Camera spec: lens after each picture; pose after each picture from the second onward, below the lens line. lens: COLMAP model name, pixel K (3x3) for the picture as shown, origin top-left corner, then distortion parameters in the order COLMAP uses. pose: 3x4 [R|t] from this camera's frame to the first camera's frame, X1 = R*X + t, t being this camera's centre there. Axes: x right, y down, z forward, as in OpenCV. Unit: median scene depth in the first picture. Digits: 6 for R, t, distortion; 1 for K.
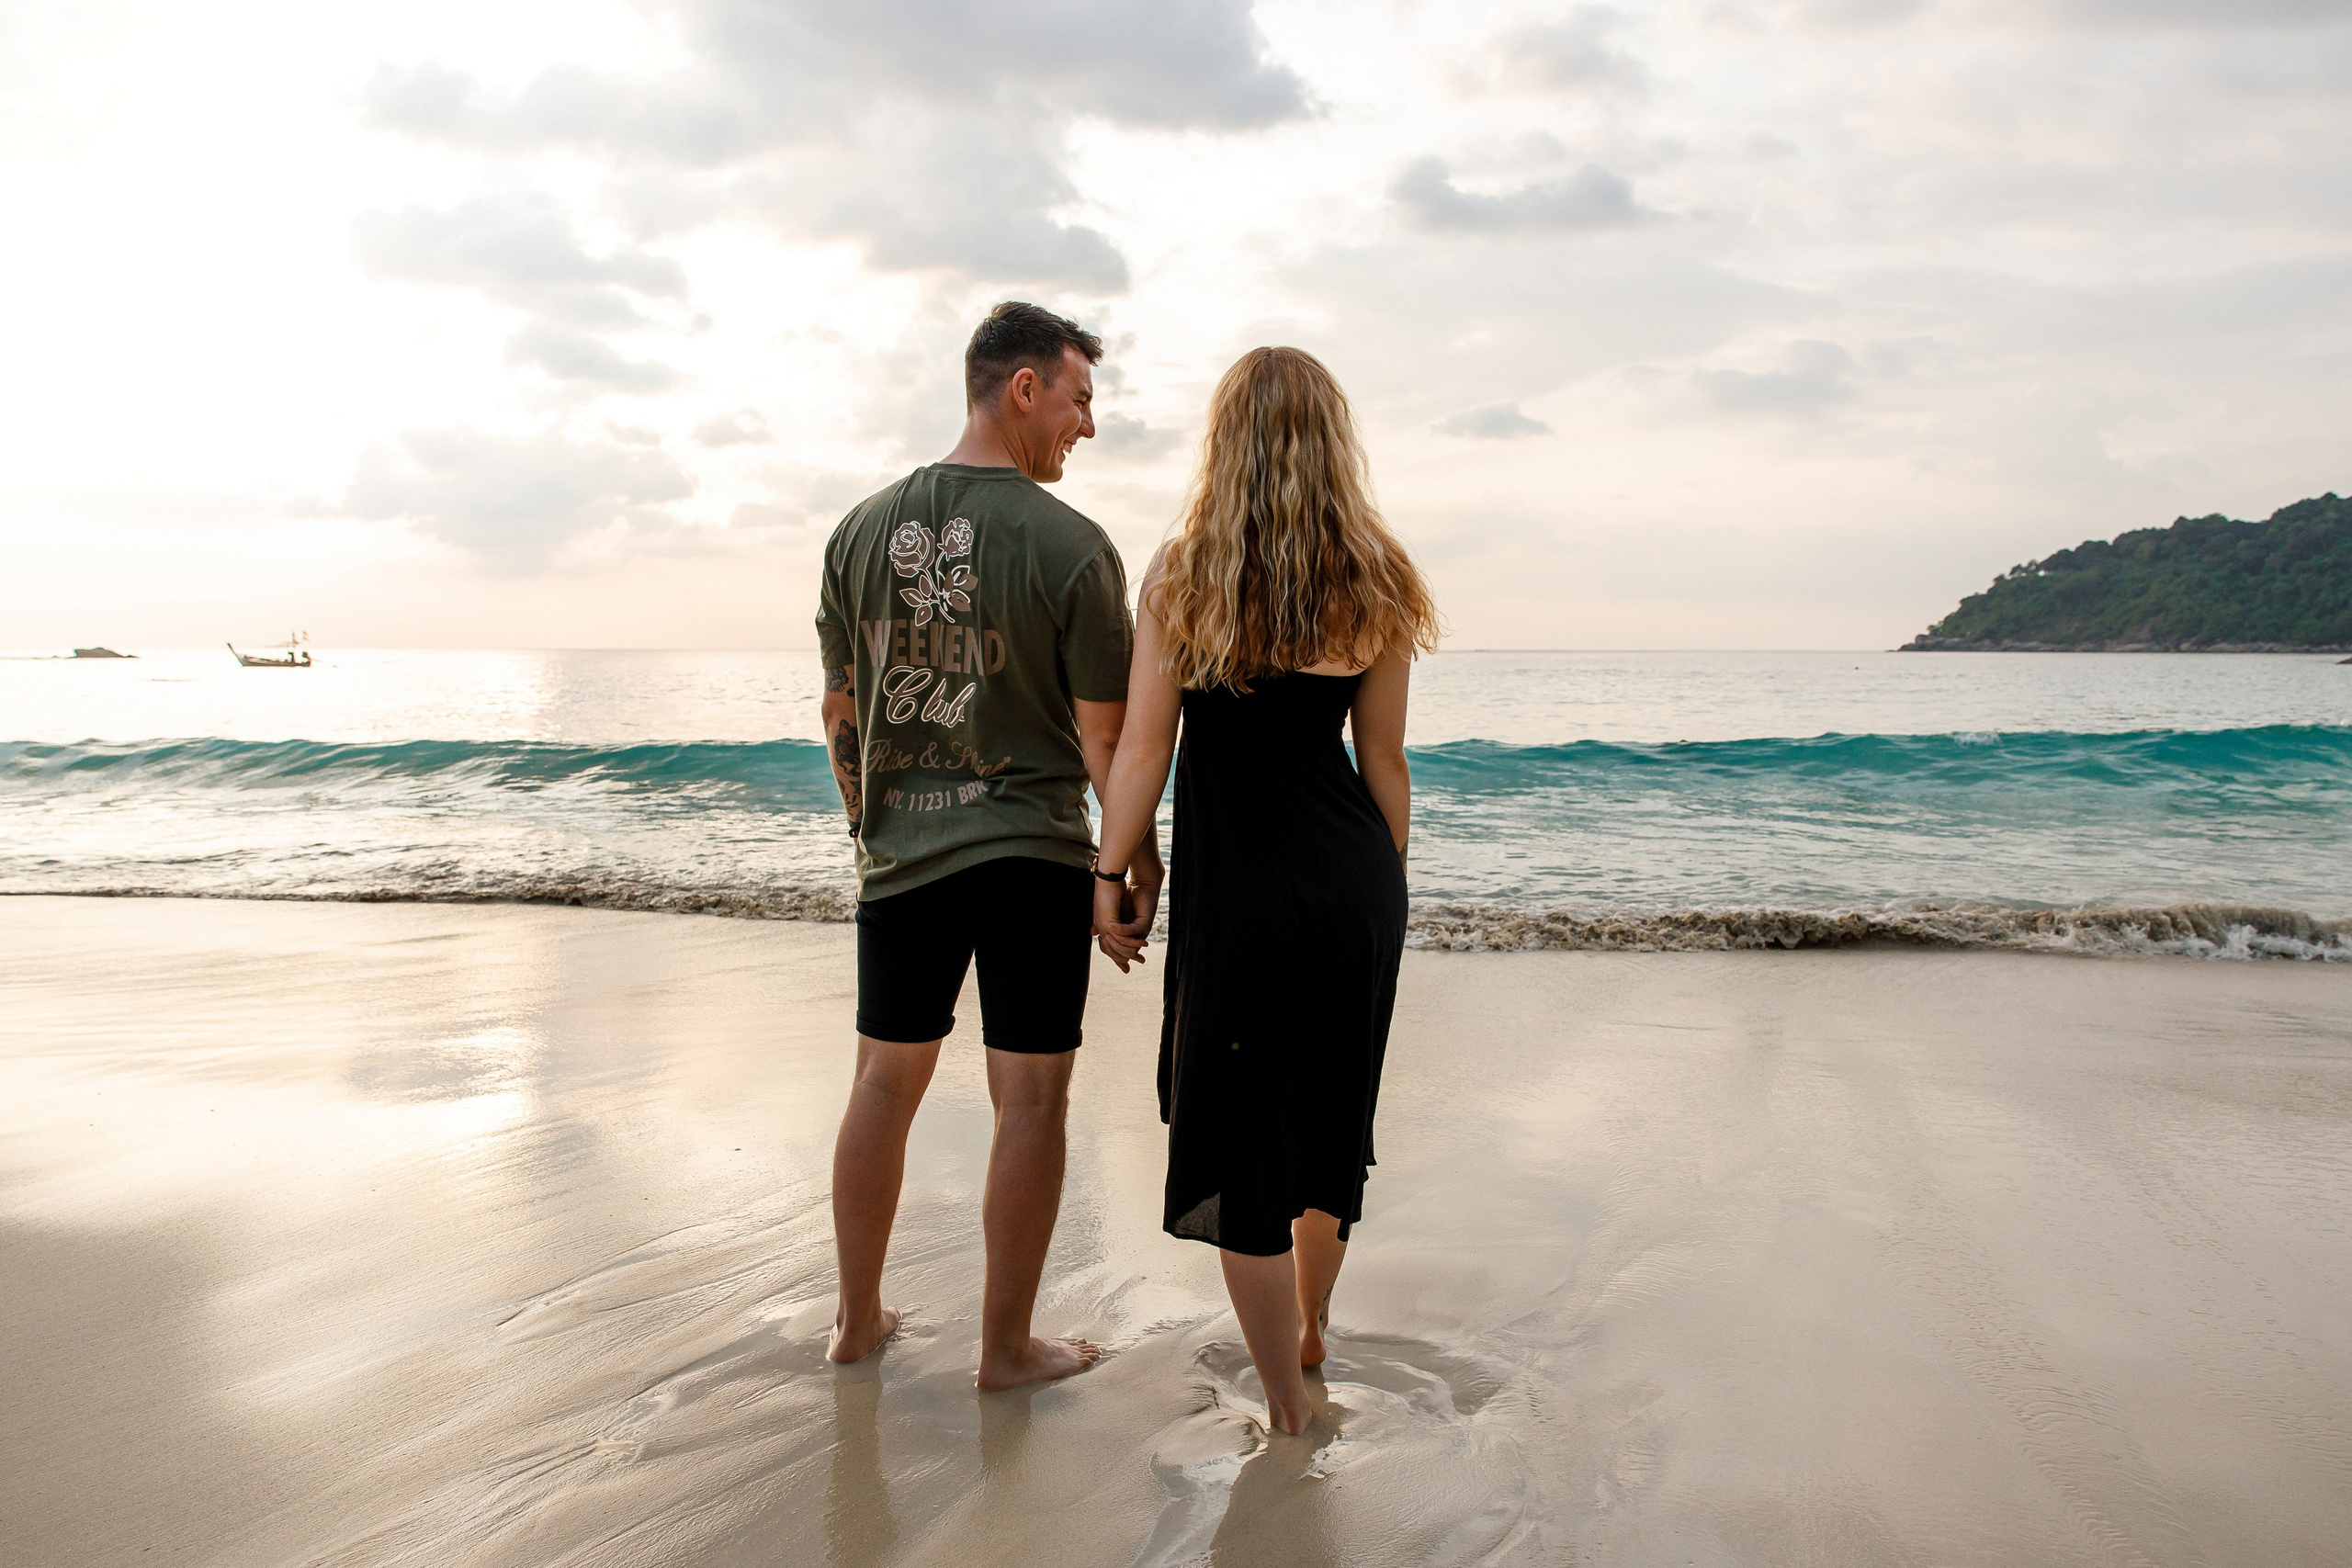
lens RADIAL K [[1666.5, 0, 1176.0], [0, 1666.5, 784.0], [0, 0, 1]] dist [-0.001181, 0.006450]
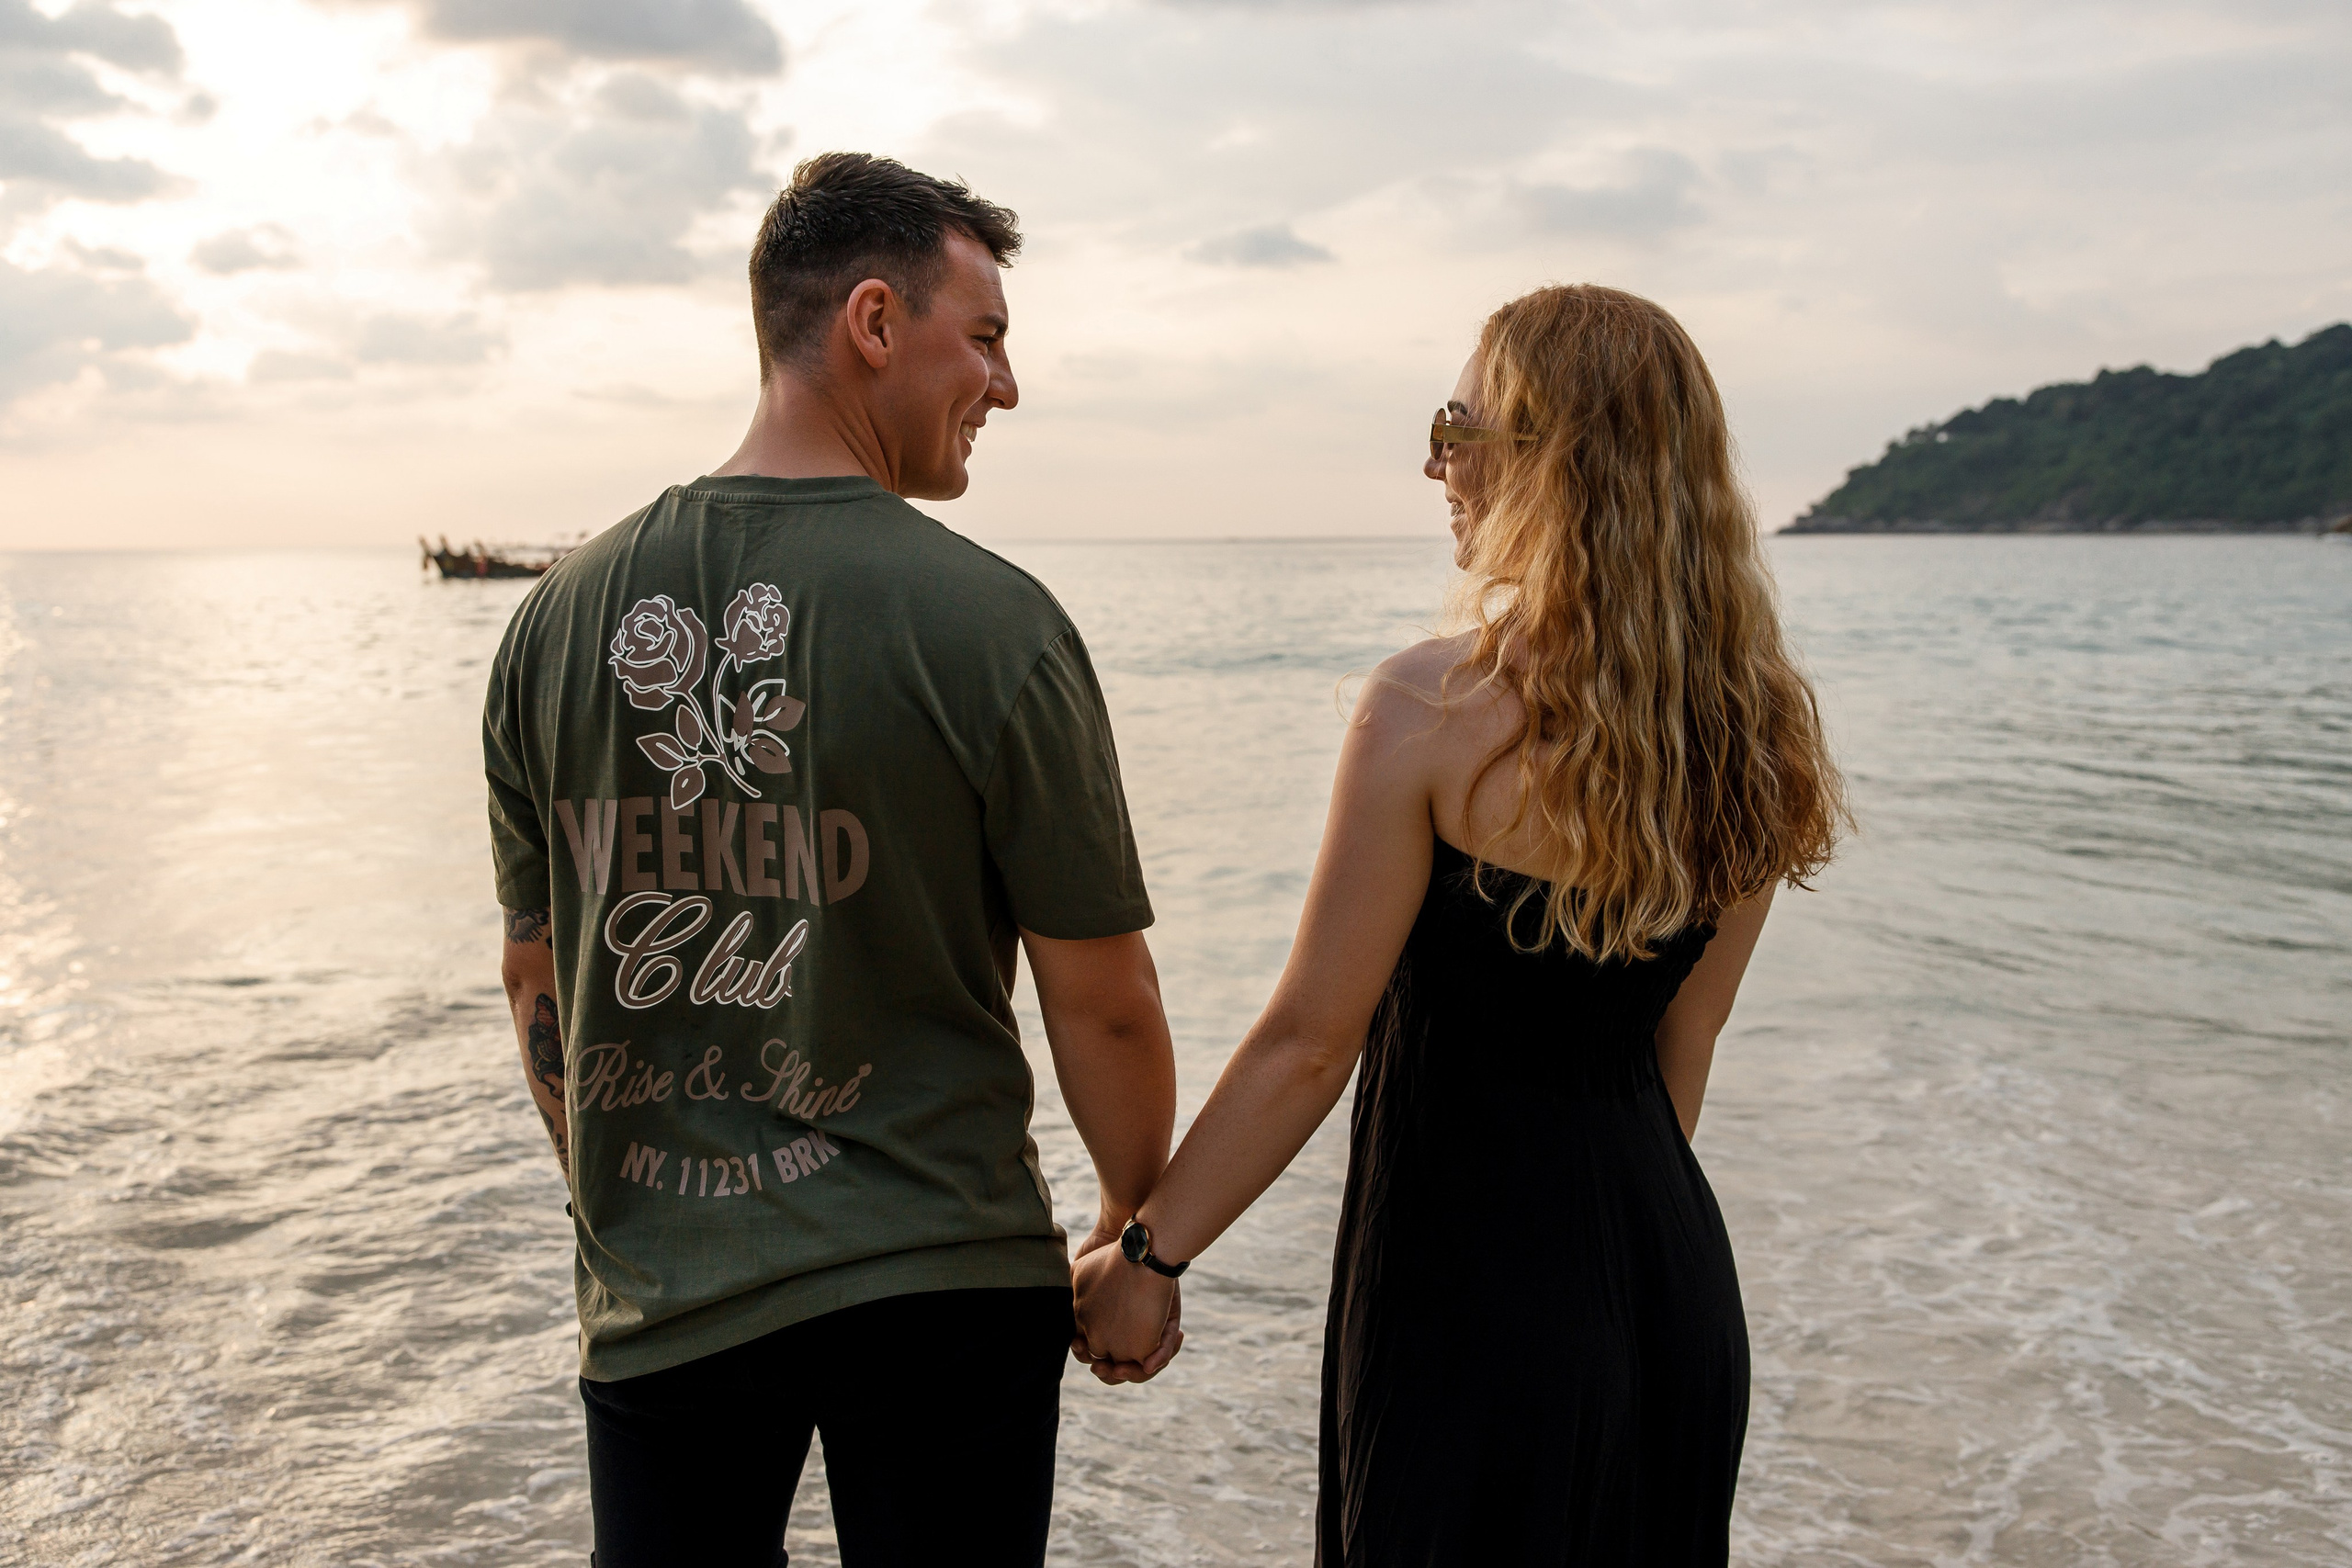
lens RADIAL K [[2108.6, 0, 1173.7], [0, 2108.6, 755.4], [0, 0, 1]] dist [0.001426, 0.003842]
pose [[0.988832, -0.033117, 0.145312, -0.099808], [0.029513, 0.999203, 0.026889, -0.122596], [-0.146086, -0.022300, 0.989020, 0.367277]]
